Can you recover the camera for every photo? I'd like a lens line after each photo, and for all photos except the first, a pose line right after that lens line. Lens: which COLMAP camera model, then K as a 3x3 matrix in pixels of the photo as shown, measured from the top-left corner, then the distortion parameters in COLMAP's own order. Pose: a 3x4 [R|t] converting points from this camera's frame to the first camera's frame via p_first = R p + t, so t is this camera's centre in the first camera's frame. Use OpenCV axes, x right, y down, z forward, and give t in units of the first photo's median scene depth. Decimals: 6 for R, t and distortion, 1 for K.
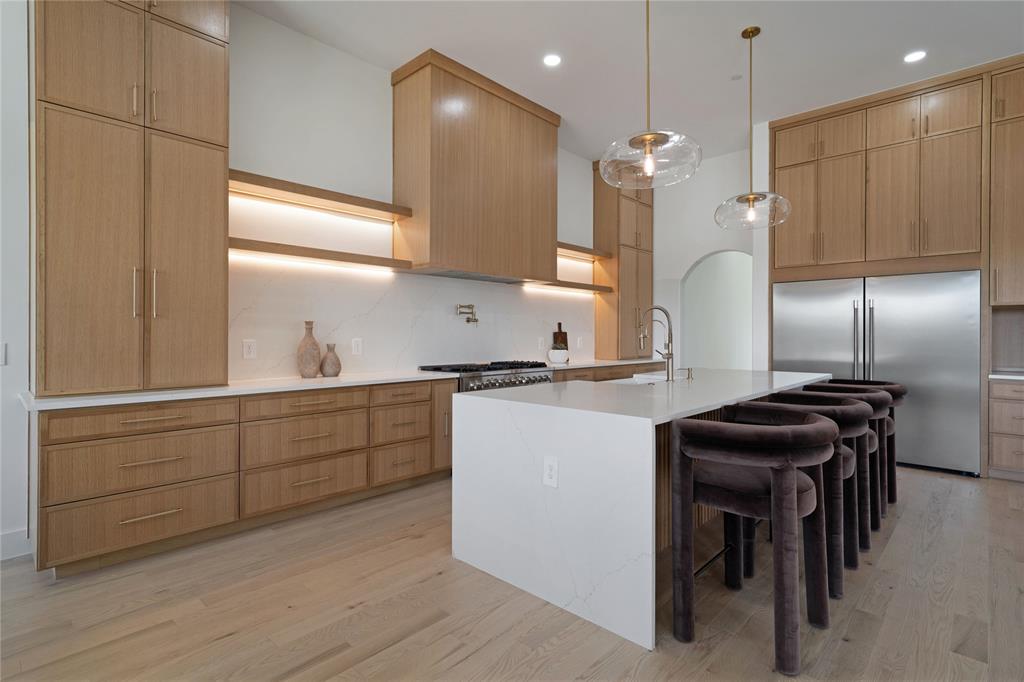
lens RADIAL K [[511.8, 0, 515.7], [0, 511.8, 333.8], [0, 0, 1]] dist [0.000020, -0.000128]
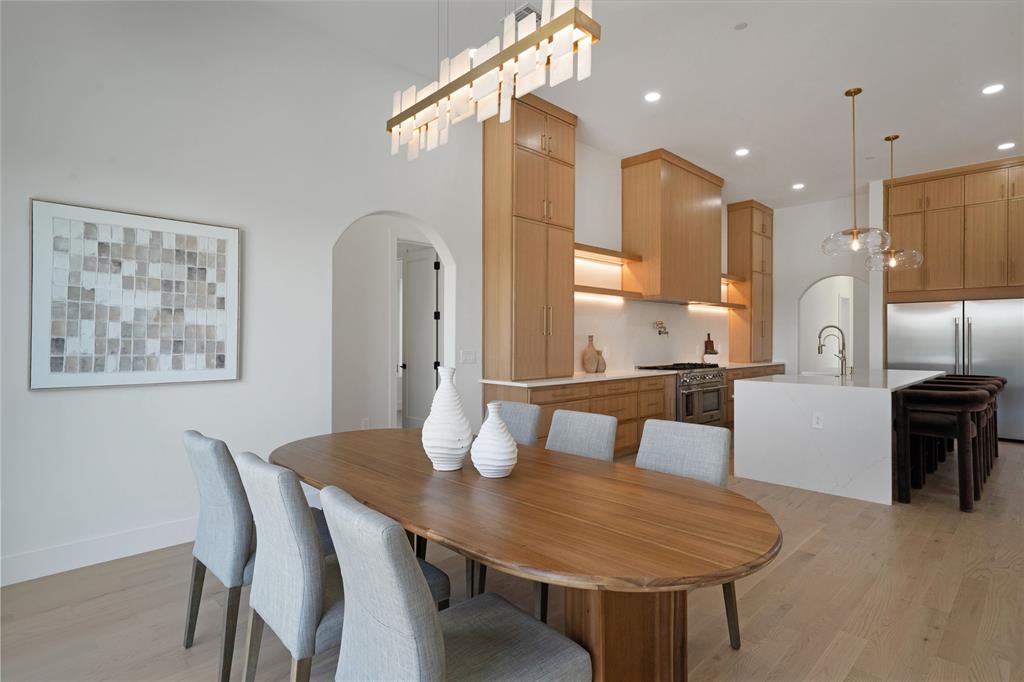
lens RADIAL K [[532.6, 0, 512.9], [0, 532.6, 335.1], [0, 0, 1]] dist [0.001659, 0.000612]
pose [[0.999103, -0.001362, -0.042316, -0.439821], [0.001042, 0.999971, -0.007585, -0.010473], [0.042325, 0.007535, 0.999075, -0.445142]]
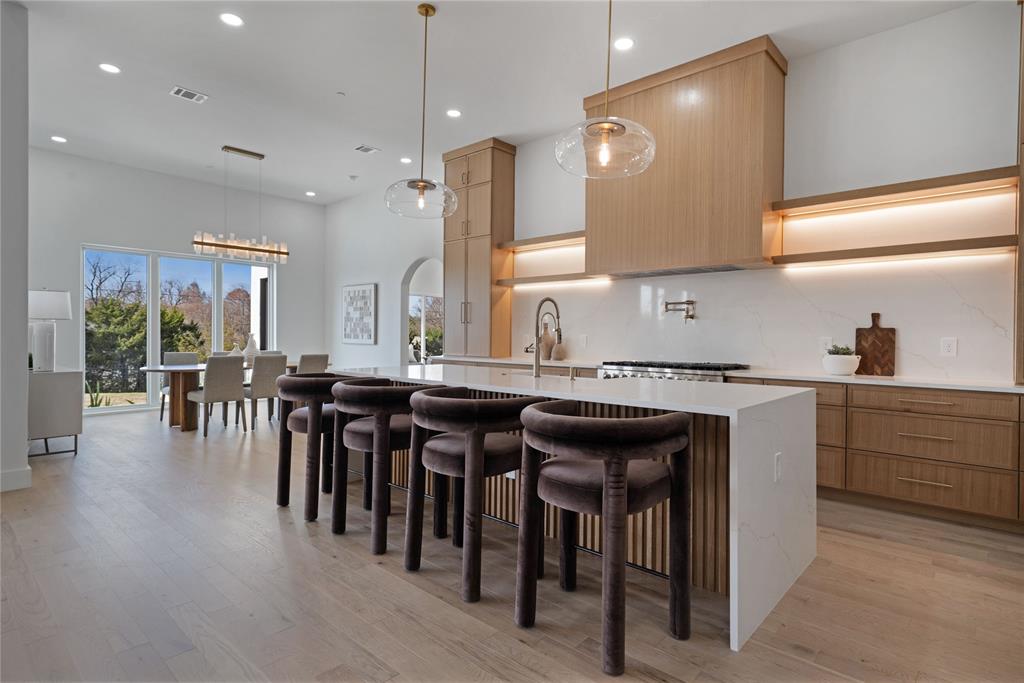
lens RADIAL K [[532.6, 0, 512.9], [0, 532.6, 335.6], [0, 0, 1]] dist [0.001659, 0.000612]
pose [[0.025175, -0.005353, -0.999669, 0.946307], [-0.010926, 0.999924, -0.005629, 0.019681], [0.999623, 0.011064, 0.025115, 0.664242]]
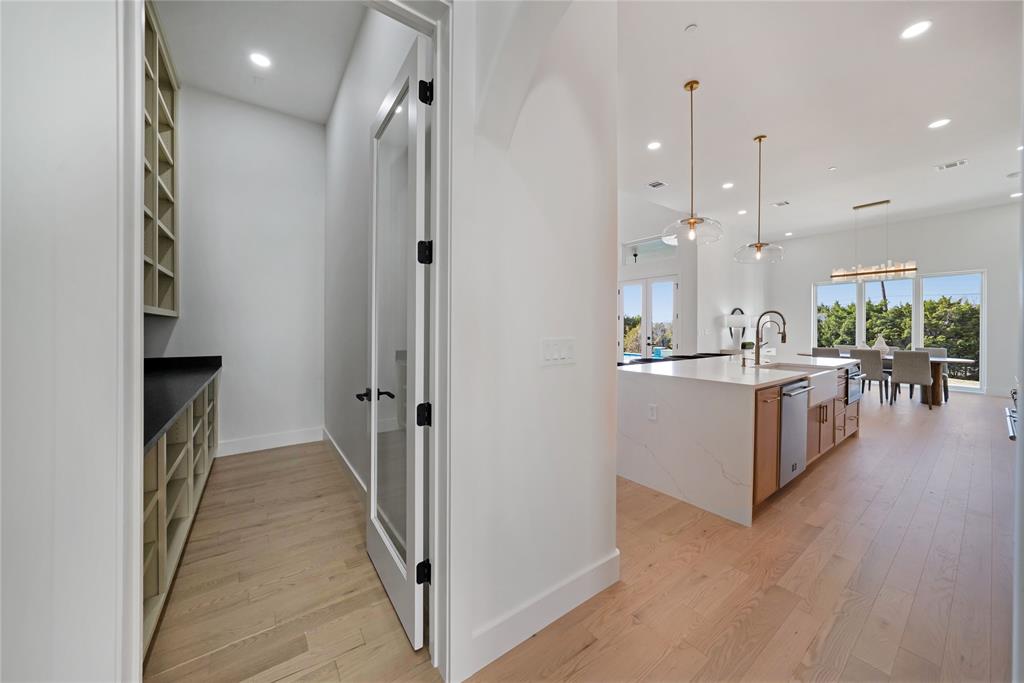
lens RADIAL K [[358.4, 0, 513.8], [0, 358.4, 331.3], [0, 0, 1]] dist [-0.028687, 0.006314]
pose [[-0.982960, -0.006493, 0.183706, 0.586666], [-0.004536, 0.999928, 0.011070, -0.002529], [-0.183764, 0.010048, -0.982919, 1.513442]]
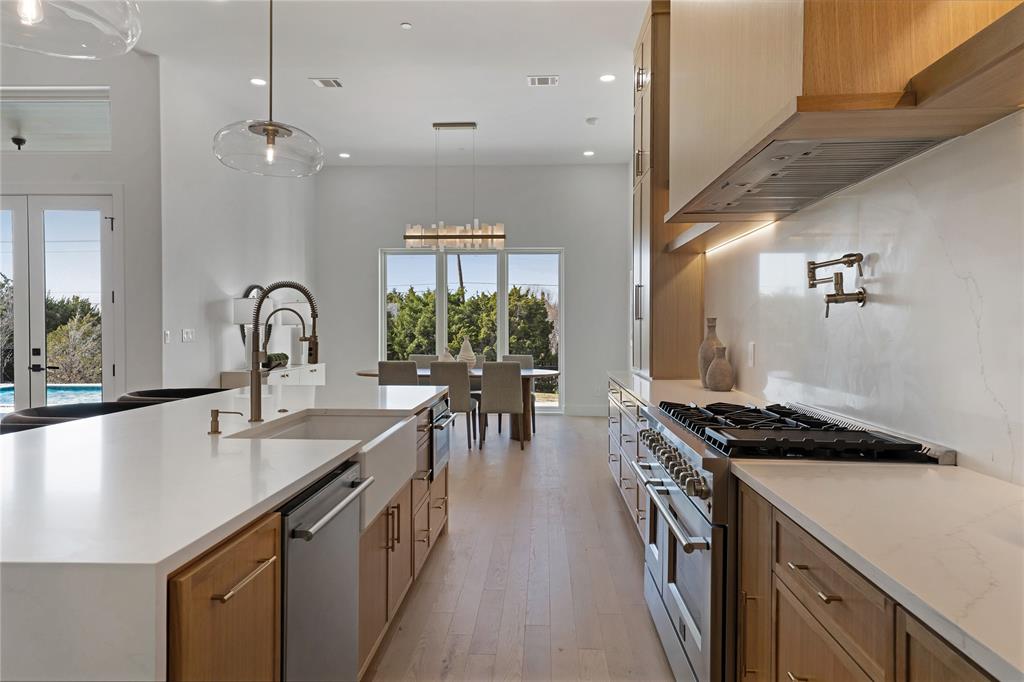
lens RADIAL K [[671.0, 0, 512.7], [0, 671.0, 333.4], [0, 0, 1]] dist [0.030225, -0.002345]
pose [[-0.759342, 0.001309, -0.650691, 0.421749], [-0.005396, 0.999951, 0.008308, -0.003202], [0.650670, 0.009820, -0.759297, 1.243734]]
